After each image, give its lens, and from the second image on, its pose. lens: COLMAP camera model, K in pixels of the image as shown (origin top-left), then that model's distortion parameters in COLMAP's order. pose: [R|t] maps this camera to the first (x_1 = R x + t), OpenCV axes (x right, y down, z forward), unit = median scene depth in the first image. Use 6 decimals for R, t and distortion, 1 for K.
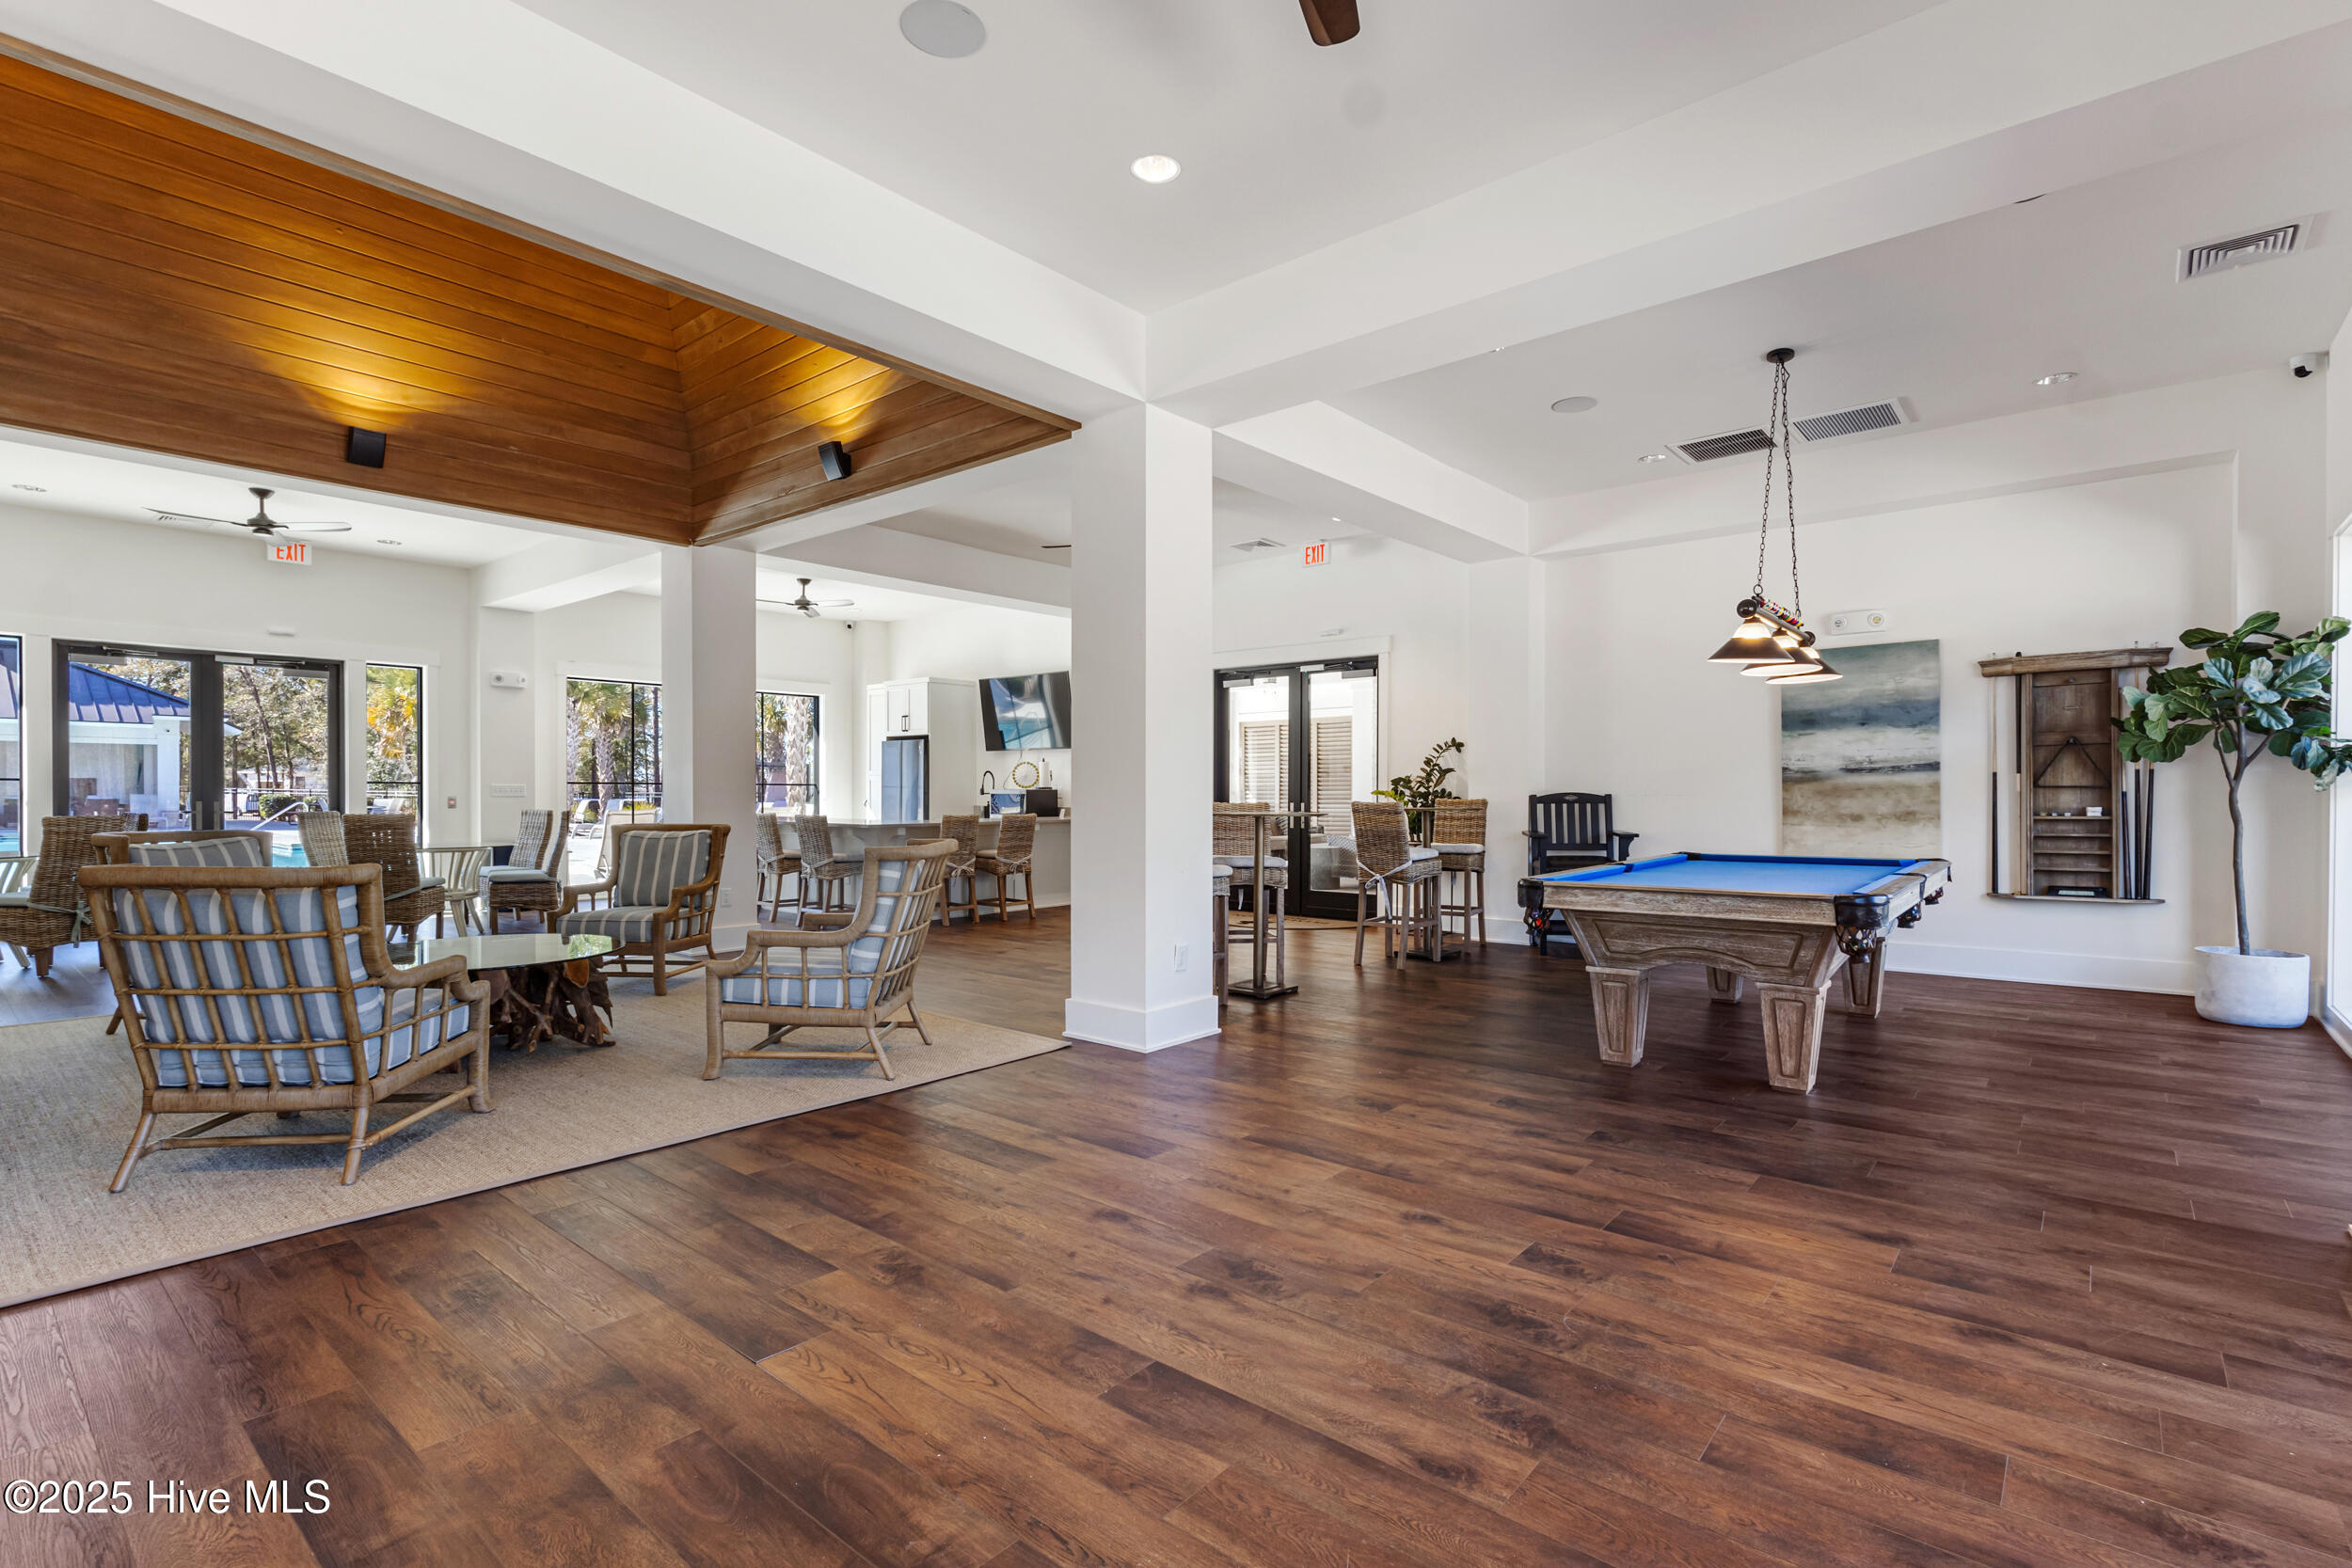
lens RADIAL K [[1086.2, 0, 1173.9], [0, 1086.2, 787.1], [0, 0, 1]] dist [-0.007148, 0.001207]
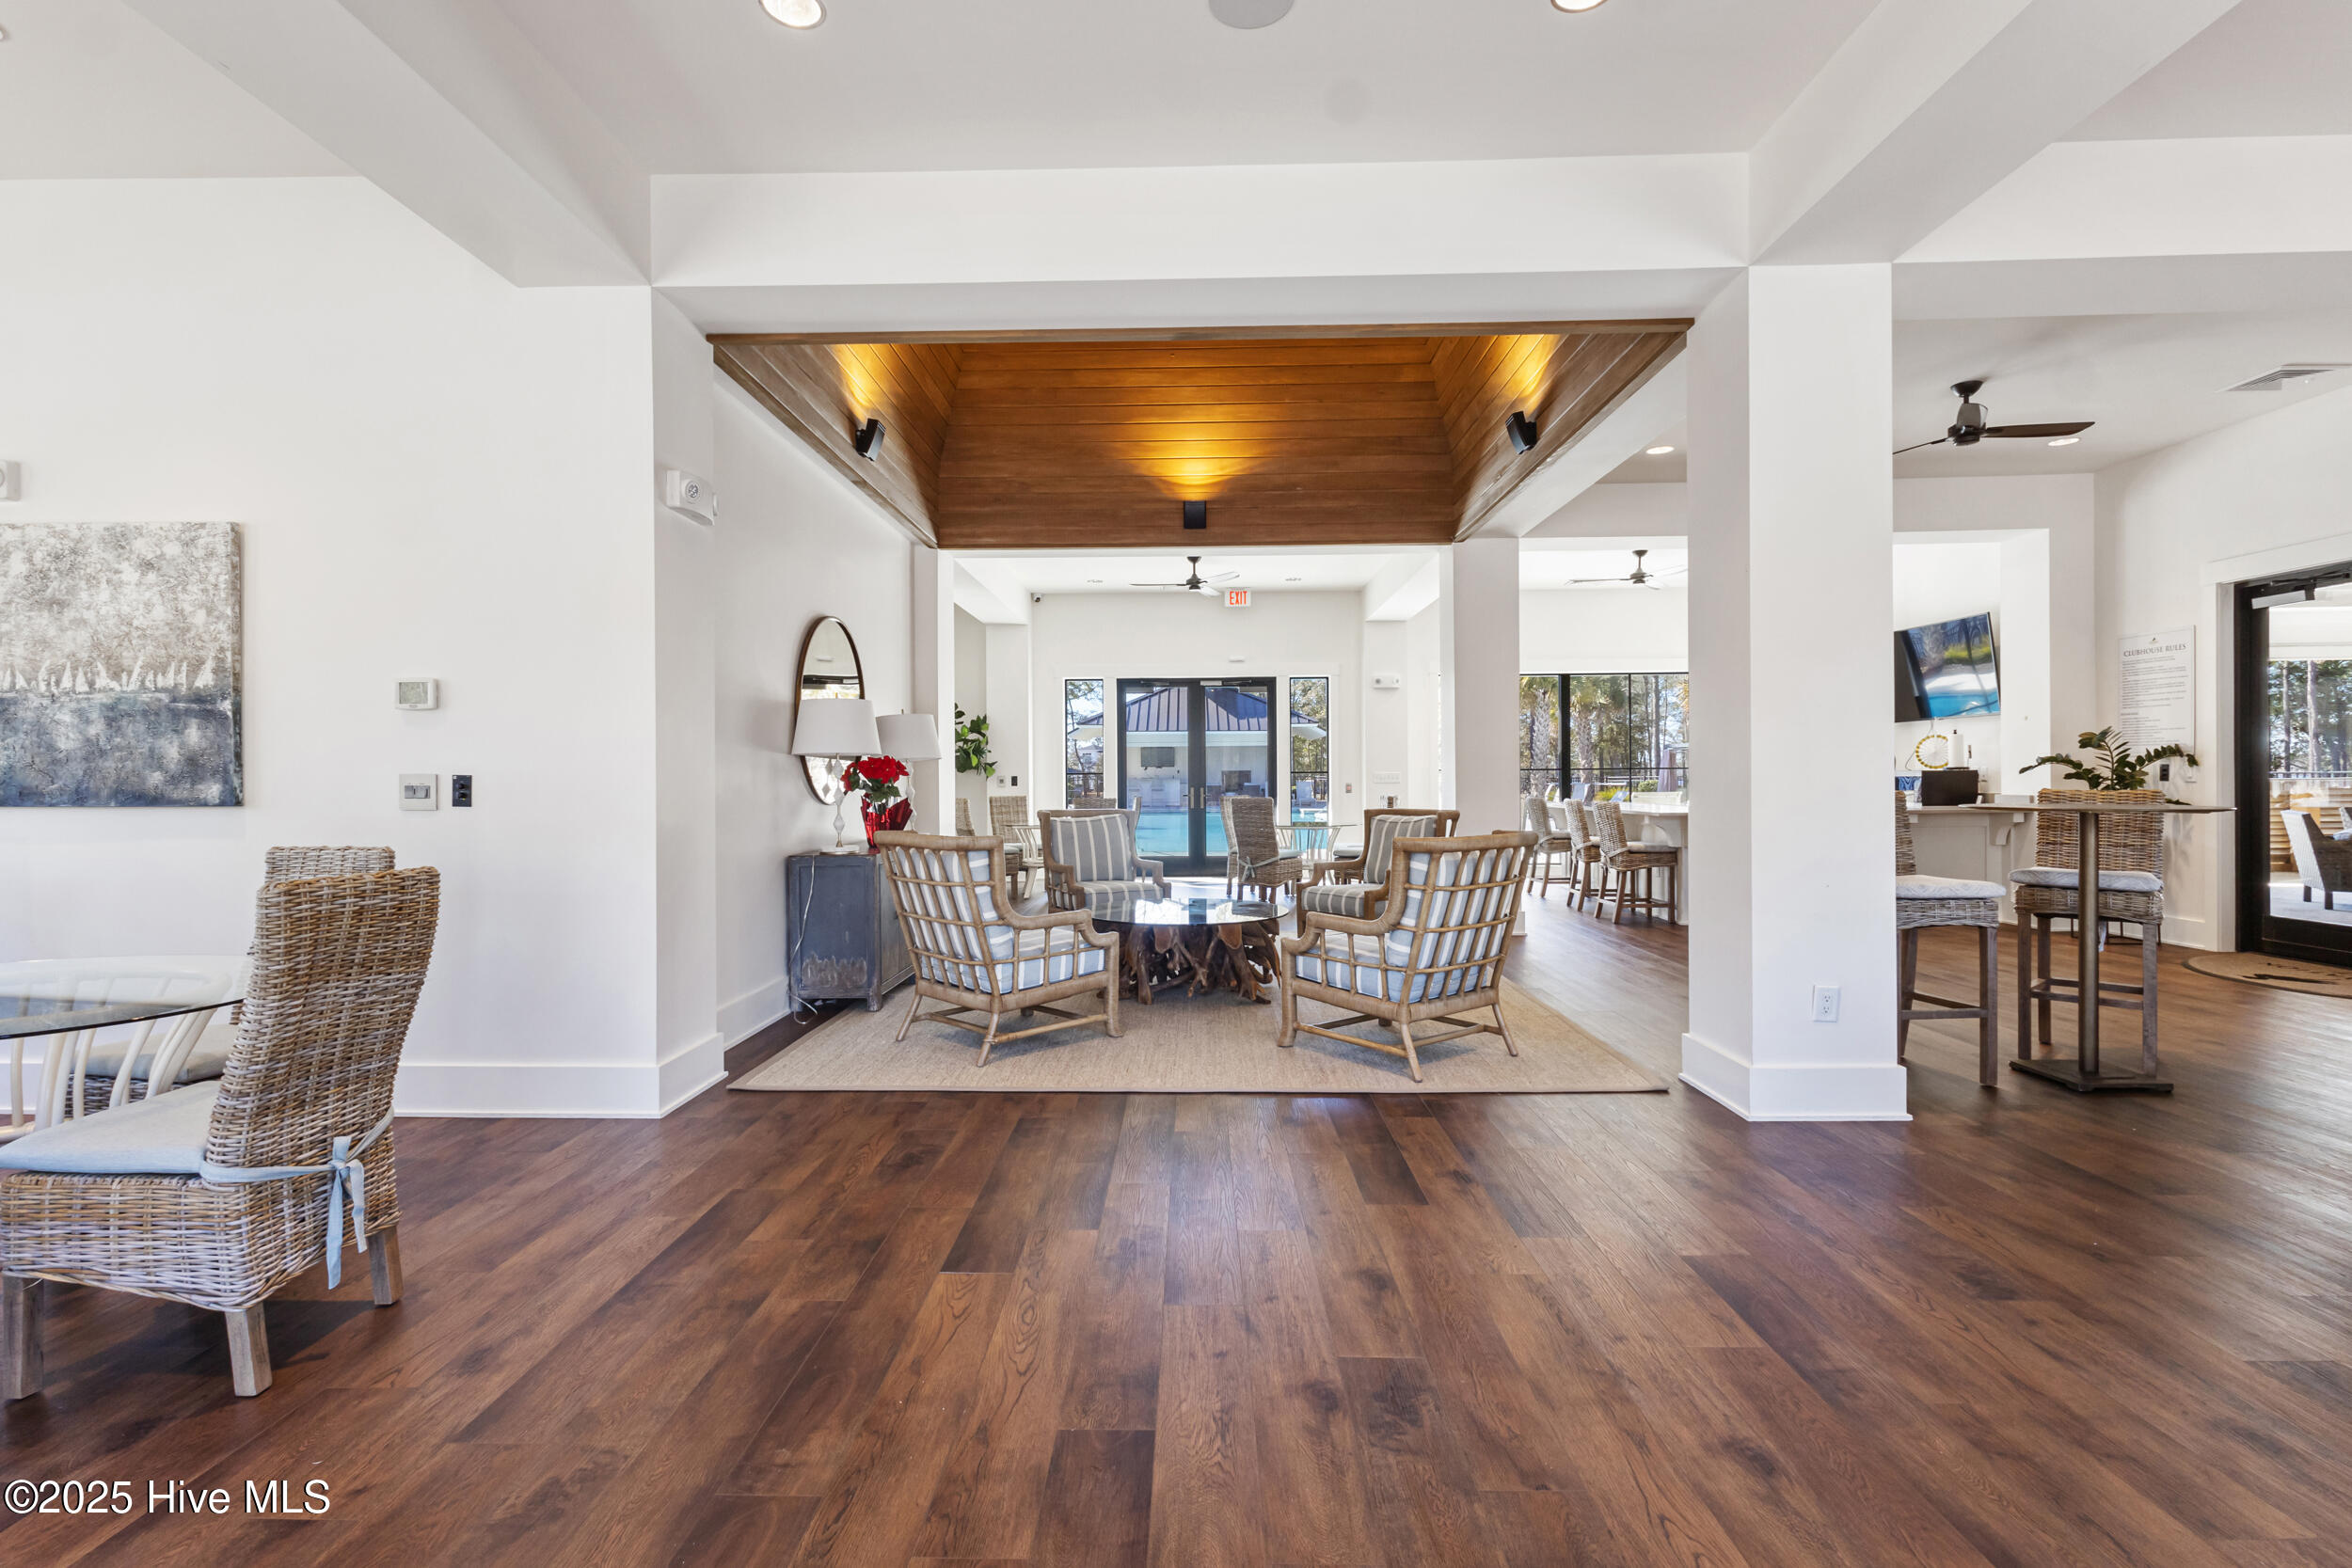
lens RADIAL K [[1086.2, 0, 1174.9], [0, 1086.2, 765.2], [0, 0, 1]] dist [-0.007148, 0.001207]
pose [[0.623827, -0.015557, -0.781407, 0.292501], [0.012571, 0.999872, -0.009871, -0.001389], [0.781461, -0.003666, 0.623943, 0.196494]]
